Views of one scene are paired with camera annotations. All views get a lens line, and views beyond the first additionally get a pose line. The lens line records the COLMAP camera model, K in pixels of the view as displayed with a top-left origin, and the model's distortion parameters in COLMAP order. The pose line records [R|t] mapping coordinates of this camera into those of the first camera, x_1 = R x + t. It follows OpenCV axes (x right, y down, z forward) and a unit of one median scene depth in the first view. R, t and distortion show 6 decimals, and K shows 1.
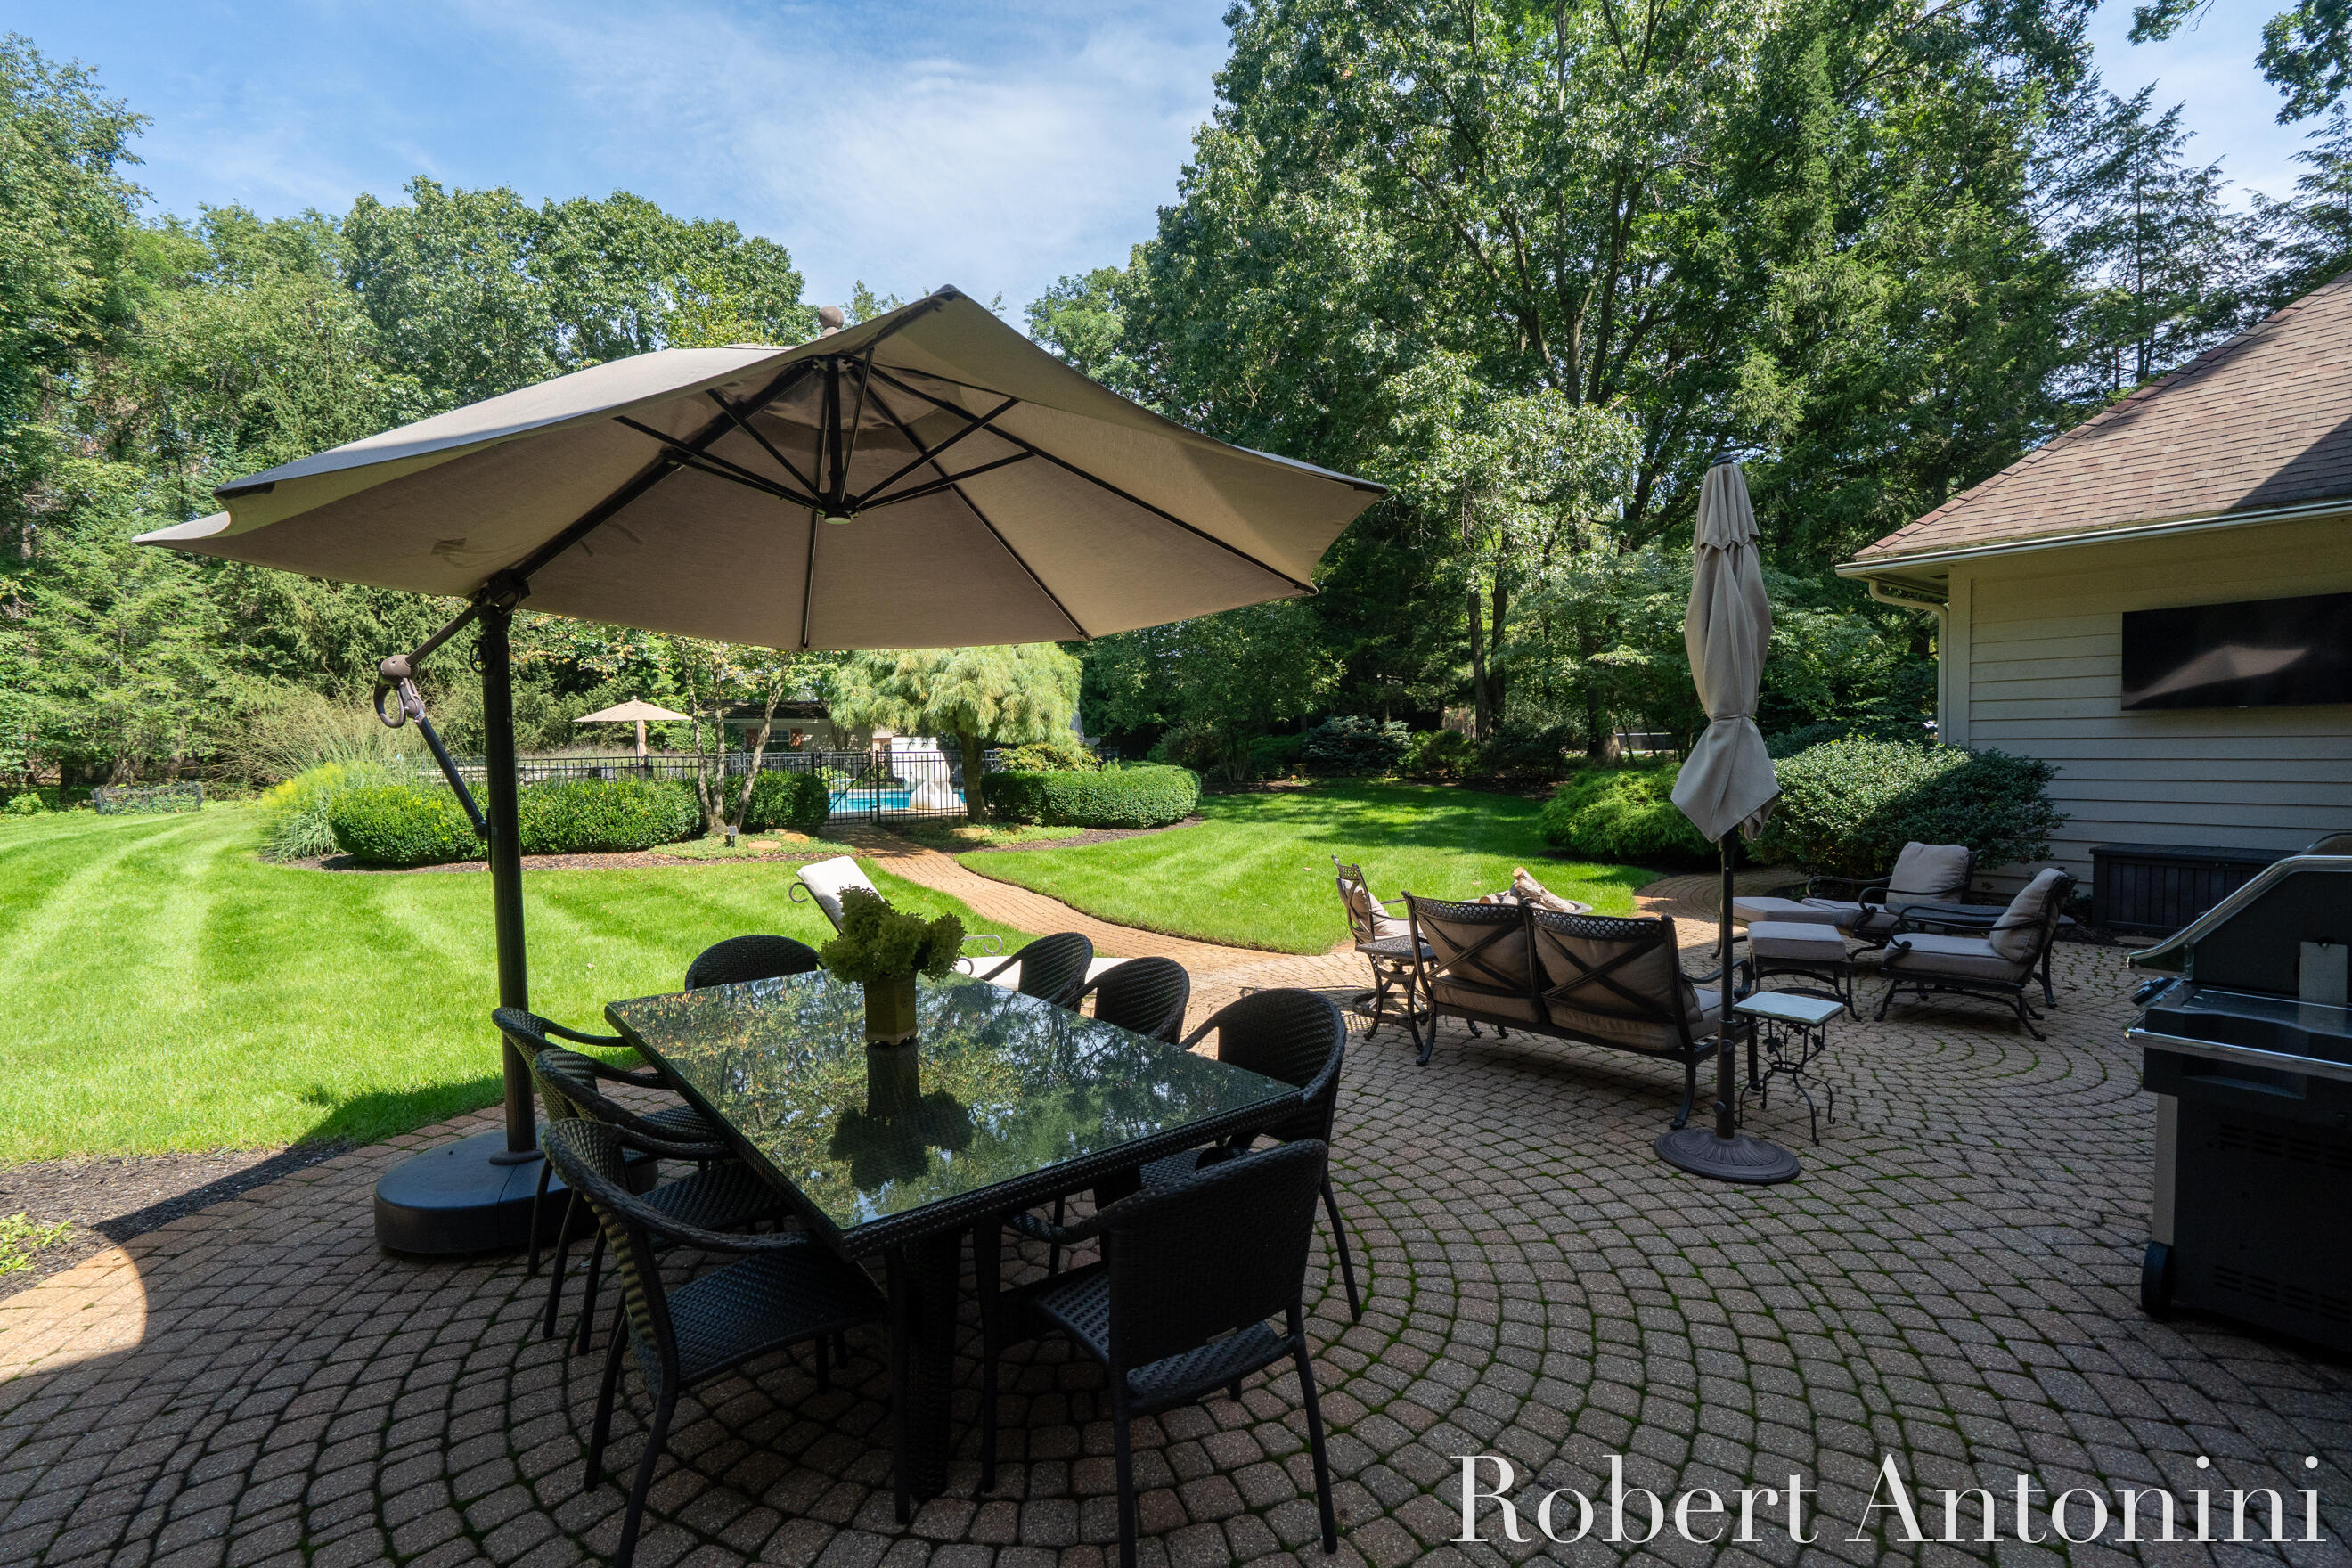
lens RADIAL K [[1061.0, 0, 1171.4], [0, 1061.0, 782.8], [0, 0, 1]] dist [-0.004200, 0.002005]
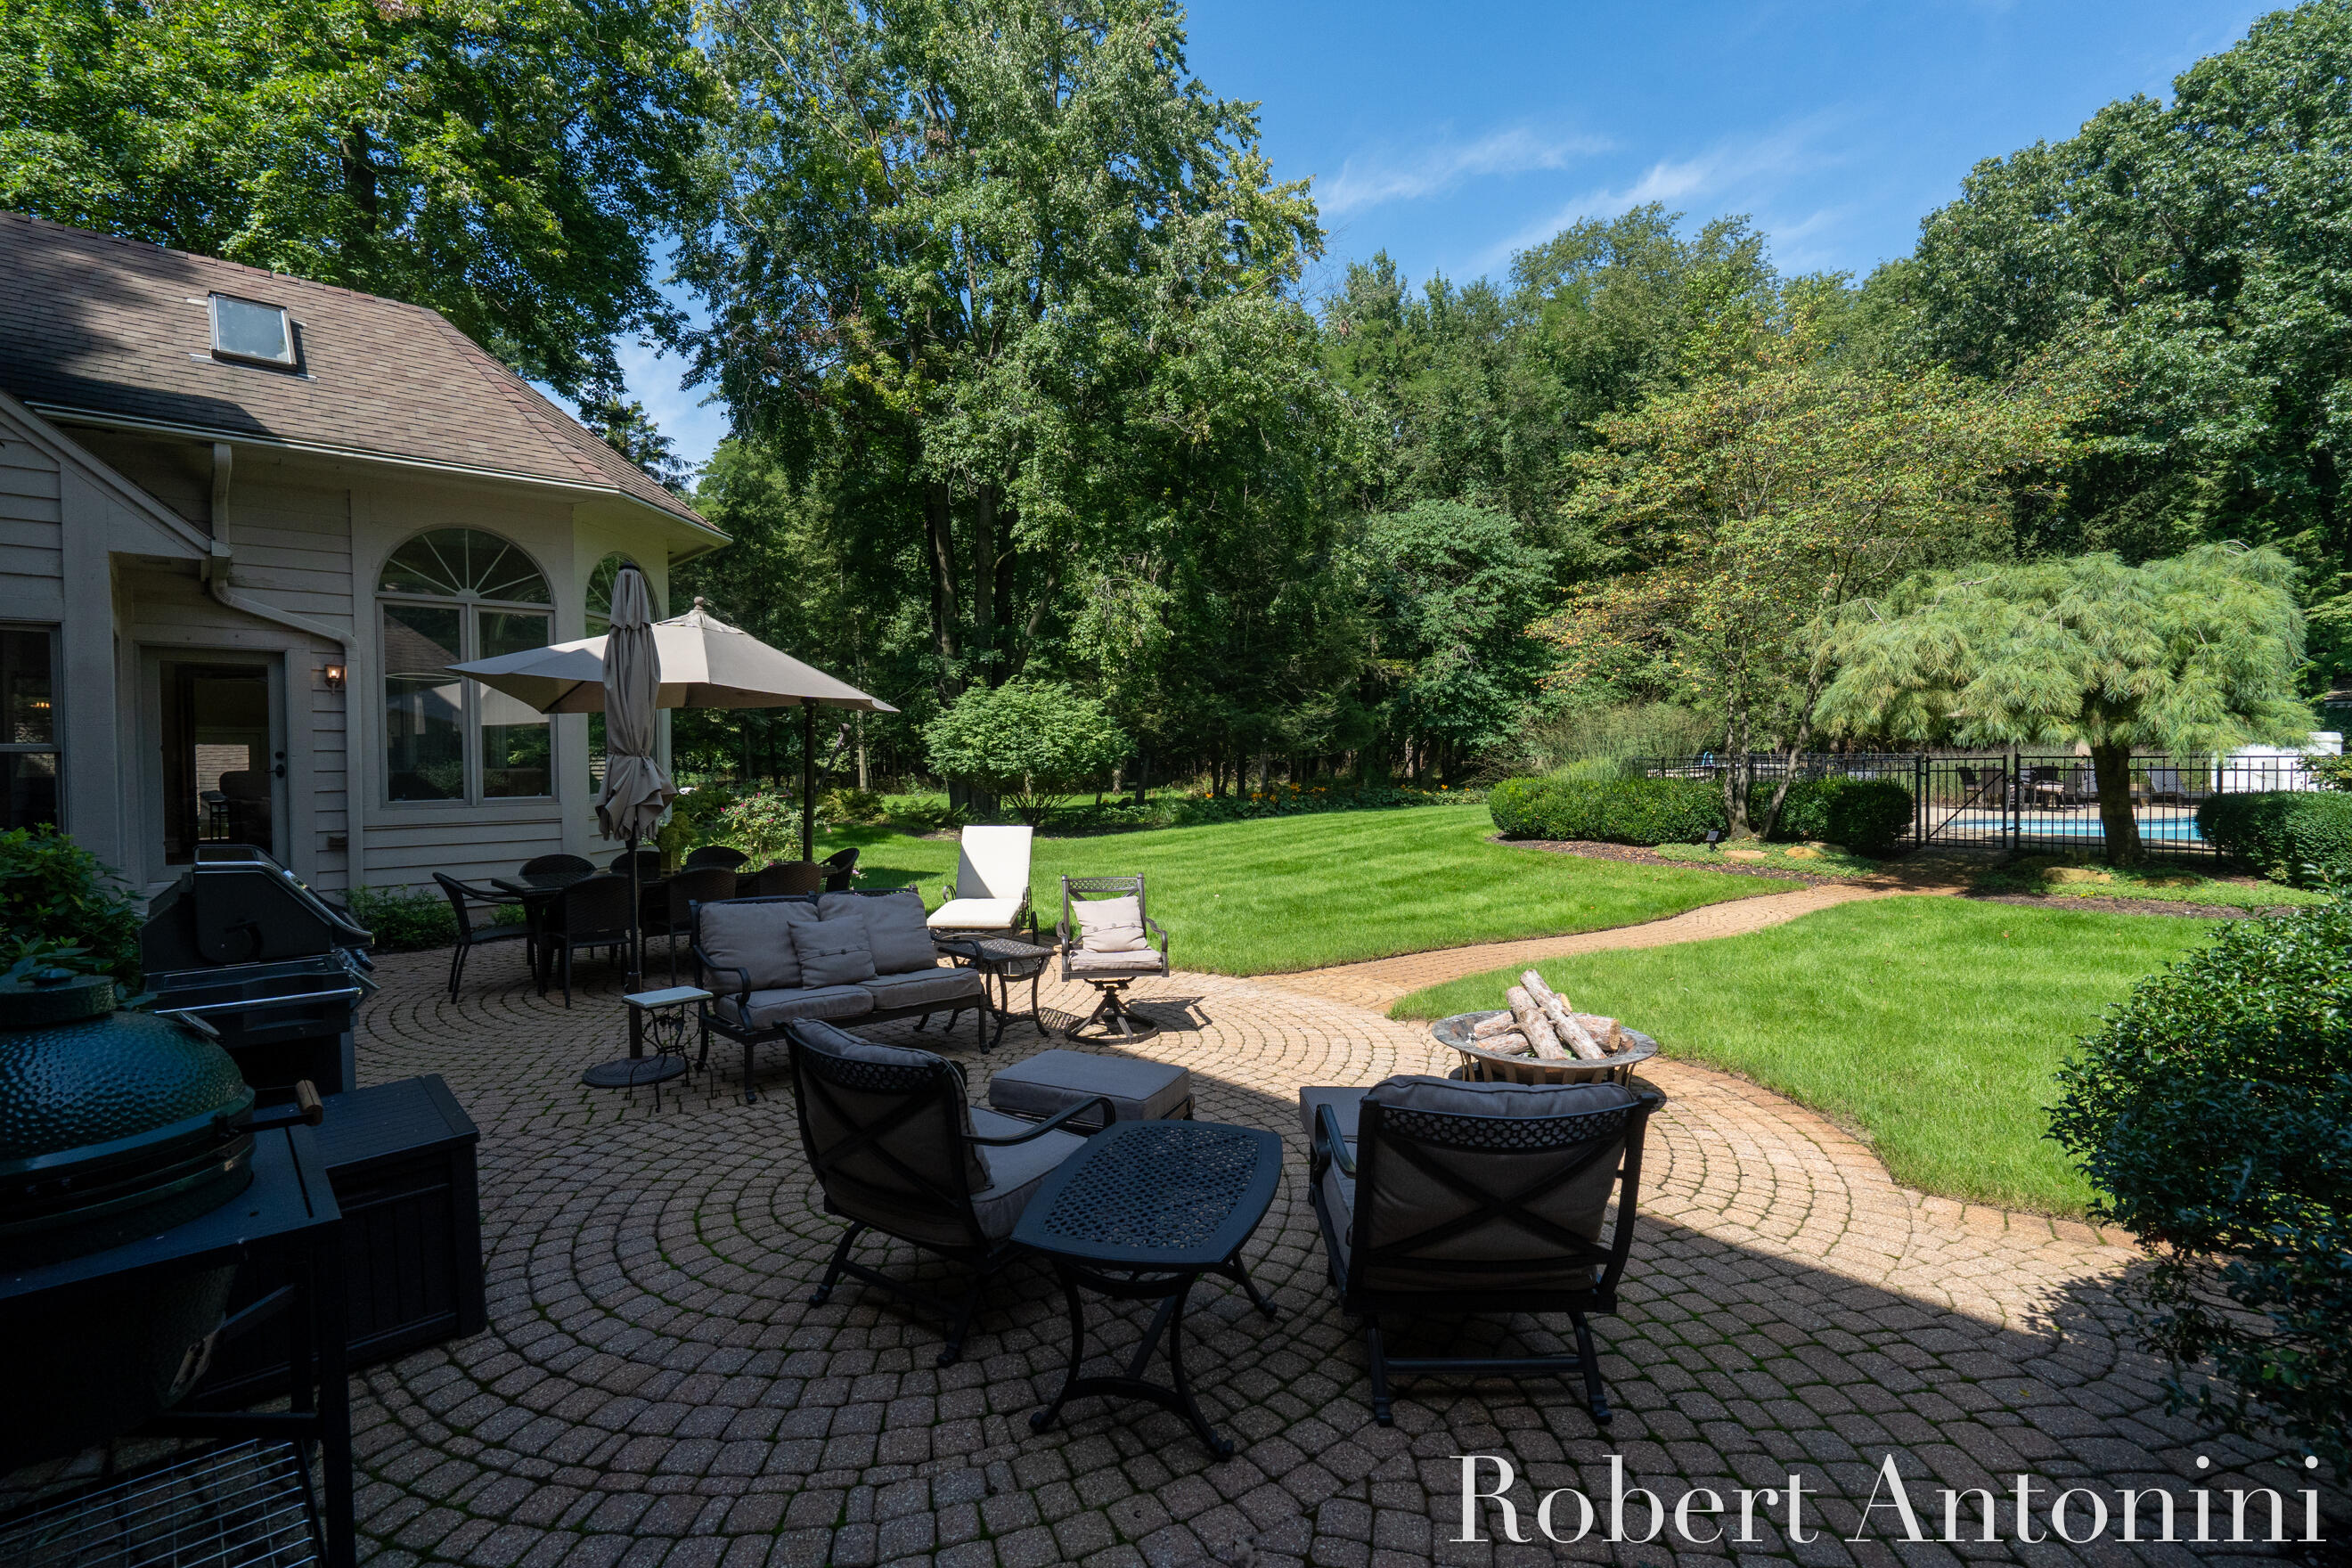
lens RADIAL K [[1061.0, 0, 1176.2], [0, 1061.0, 782.6], [0, 0, 1]] dist [-0.004200, 0.002005]
pose [[0.080286, 0.038434, -0.996031, 0.258918], [-0.028711, 0.998931, 0.036231, -0.012658], [0.996358, 0.025688, 0.081304, 0.210816]]
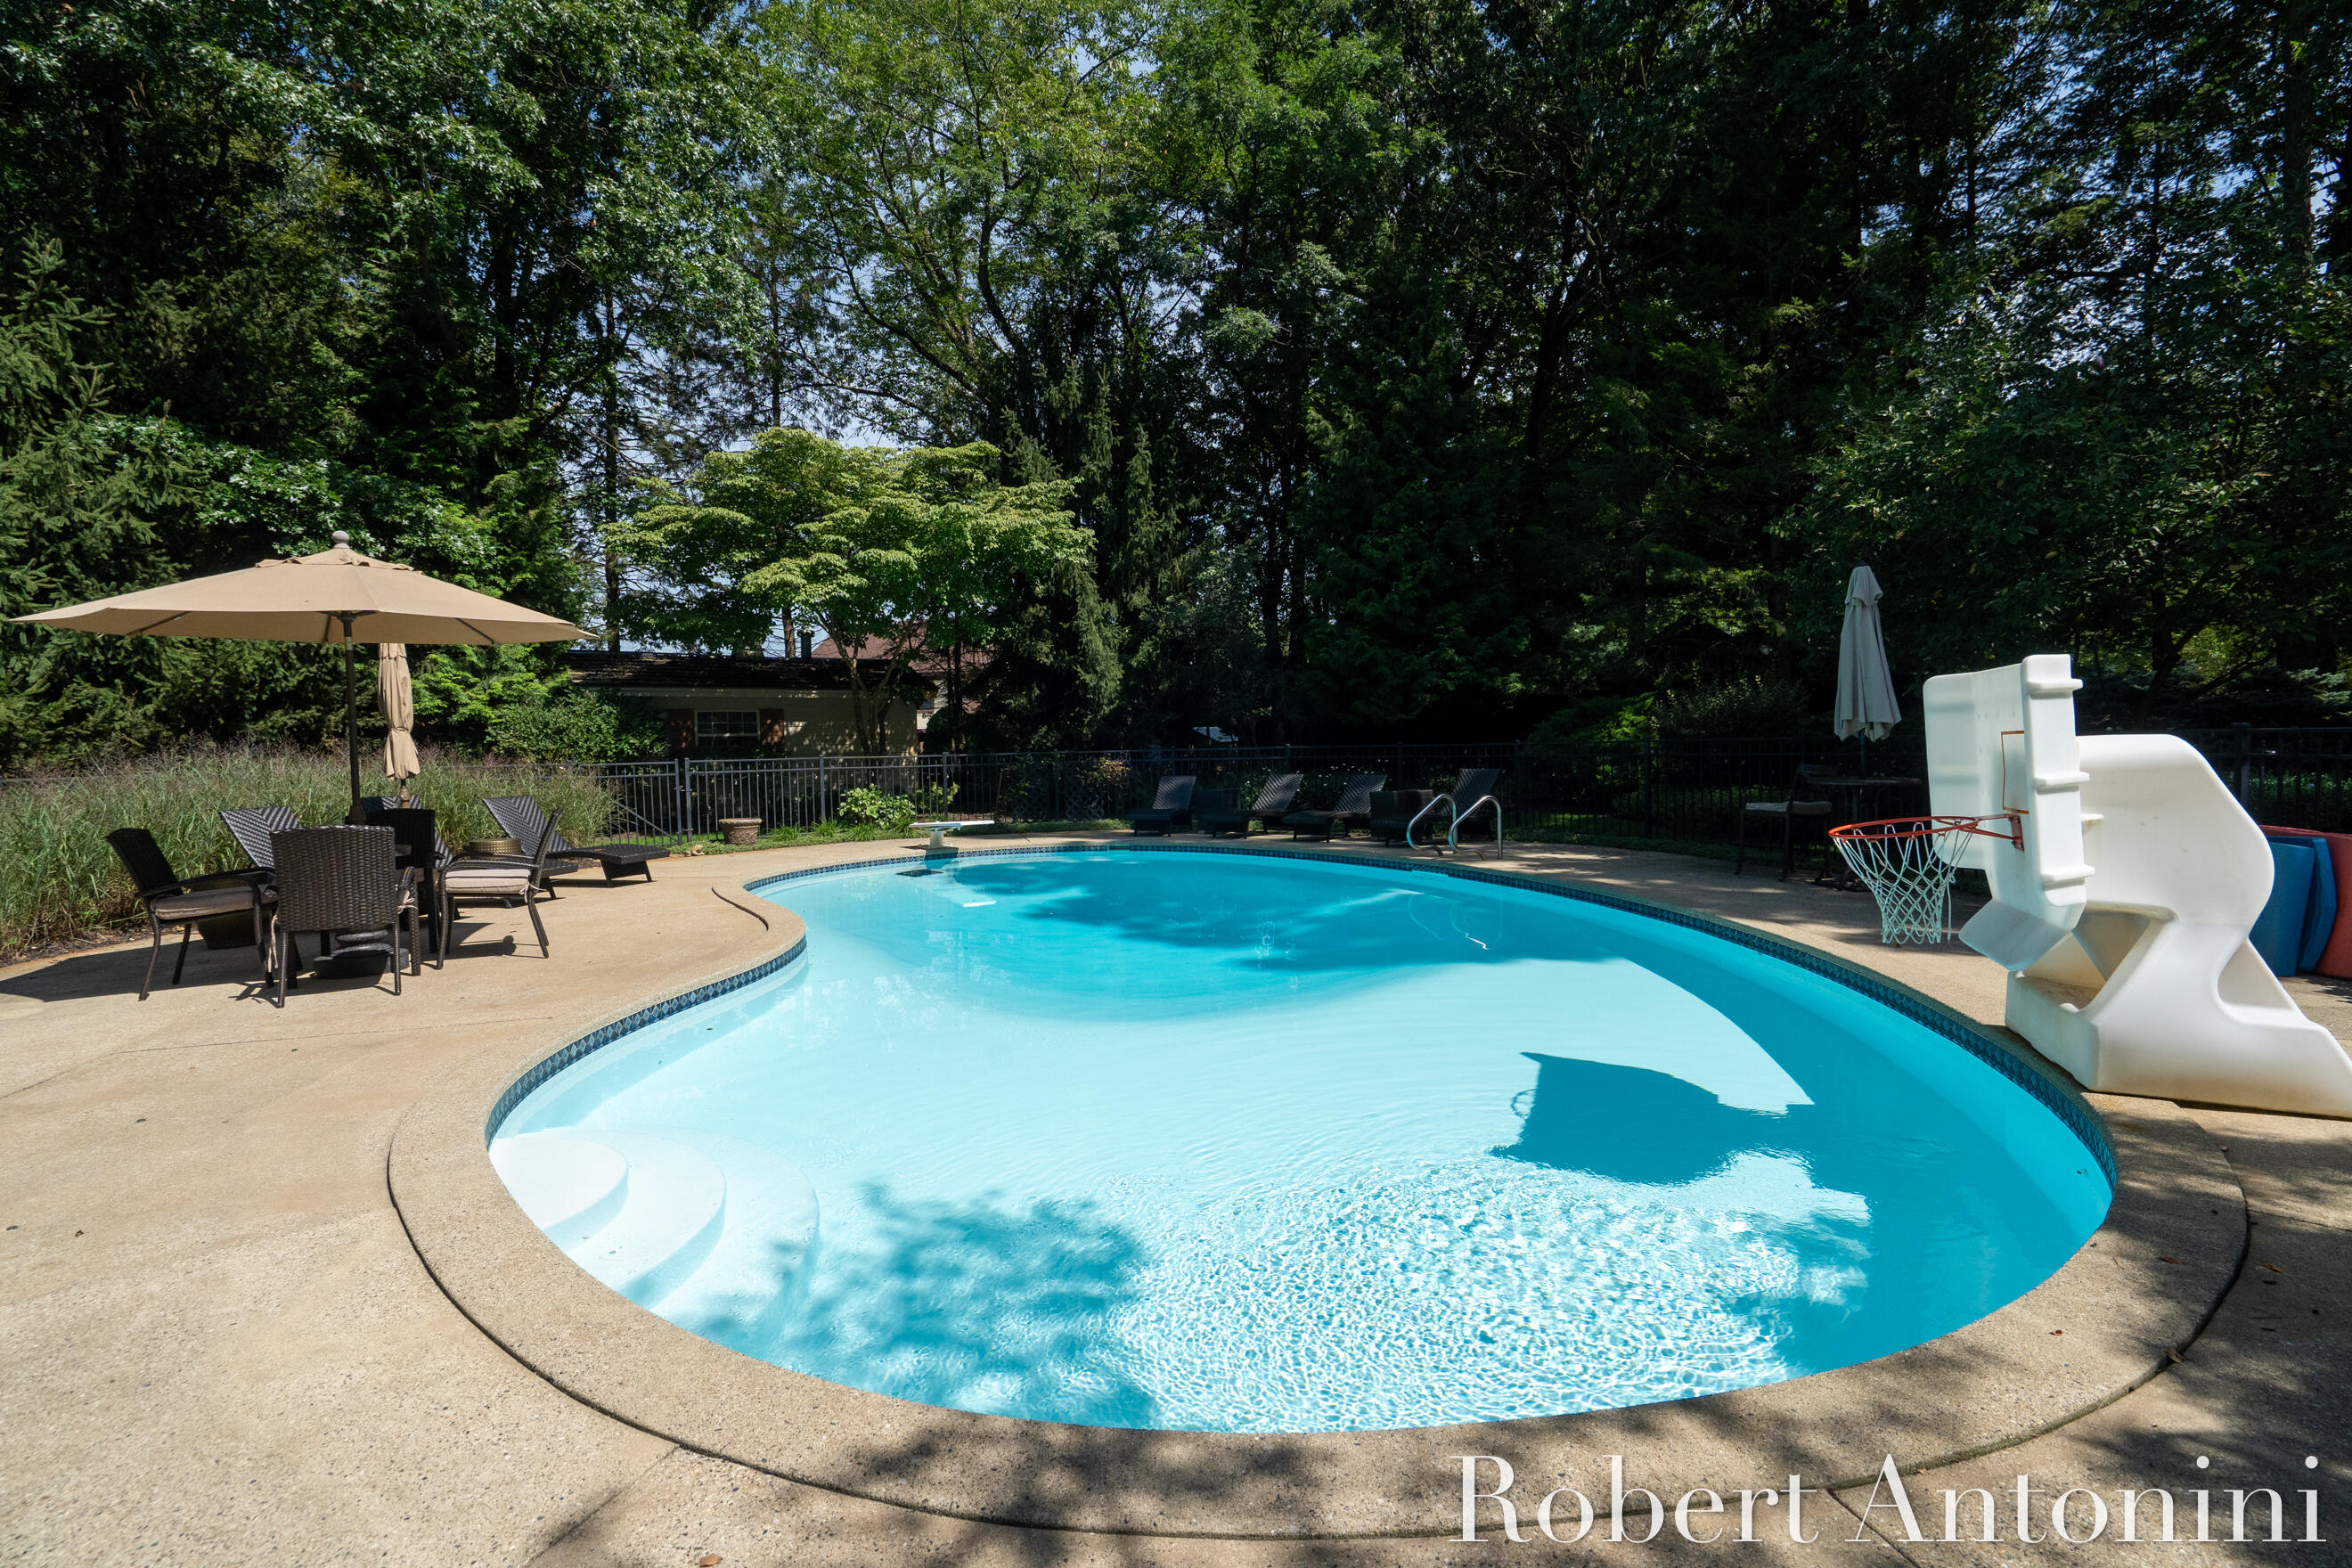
lens RADIAL K [[1061.0, 0, 1178.1], [0, 1061.0, 782.0], [0, 0, 1]] dist [-0.004200, 0.002005]
pose [[0.992148, -0.013658, 0.124320, -0.294338], [0.013822, 0.999904, -0.000454, -0.018219], [-0.124302, 0.002168, 0.992242, 0.625913]]
